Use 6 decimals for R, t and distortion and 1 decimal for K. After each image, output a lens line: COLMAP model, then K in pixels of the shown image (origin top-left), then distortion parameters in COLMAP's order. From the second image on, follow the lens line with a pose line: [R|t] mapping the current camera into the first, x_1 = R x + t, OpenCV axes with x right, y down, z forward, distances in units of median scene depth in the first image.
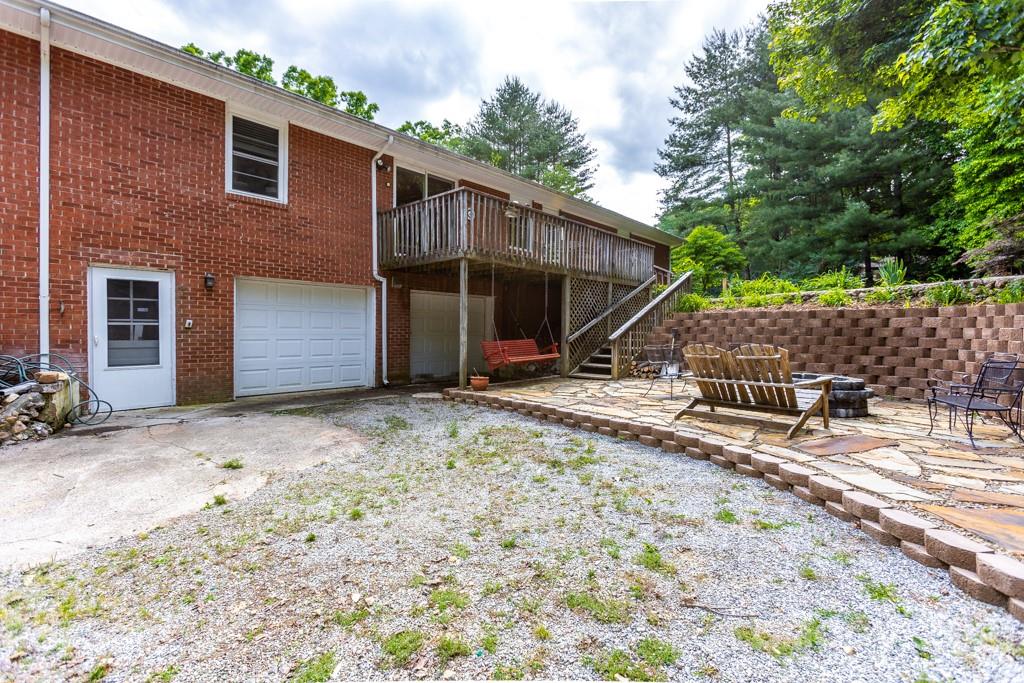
lens RADIAL K [[476.8, 0, 511.9], [0, 476.8, 334.1], [0, 0, 1]] dist [0.007438, 0.000918]
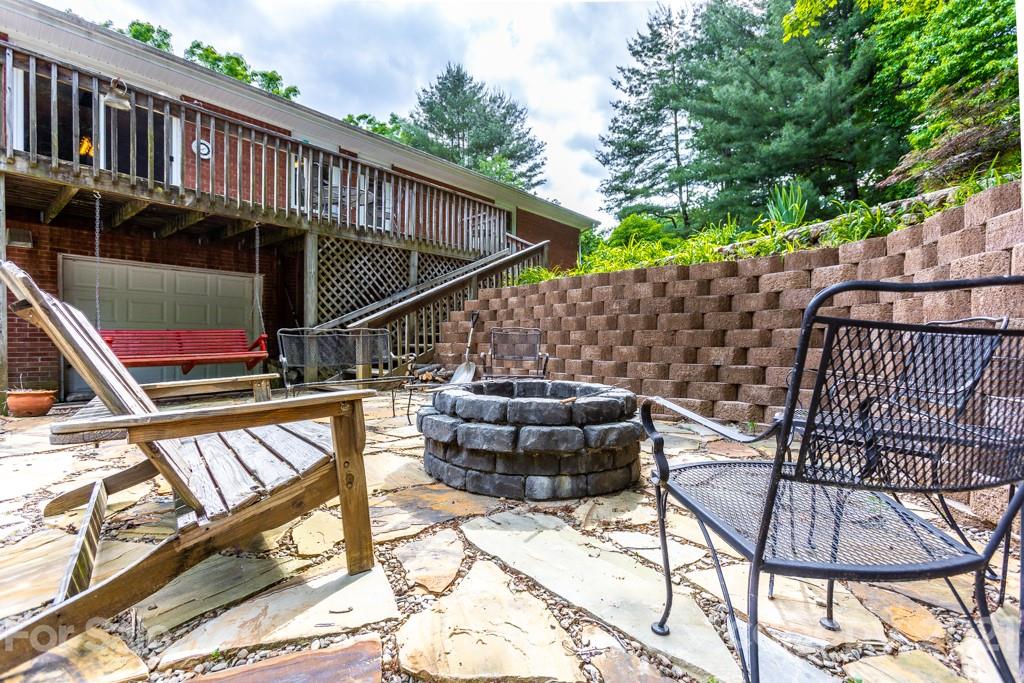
lens RADIAL K [[478.0, 0, 512.0], [0, 478.0, 341.5], [0, 0, 1]] dist [0.000194, 0.000784]
pose [[0.999443, -0.004413, 0.033081, 0.112443], [0.004676, 0.999958, -0.007888, 0.009630], [-0.033045, 0.008038, 0.999422, 0.108864]]
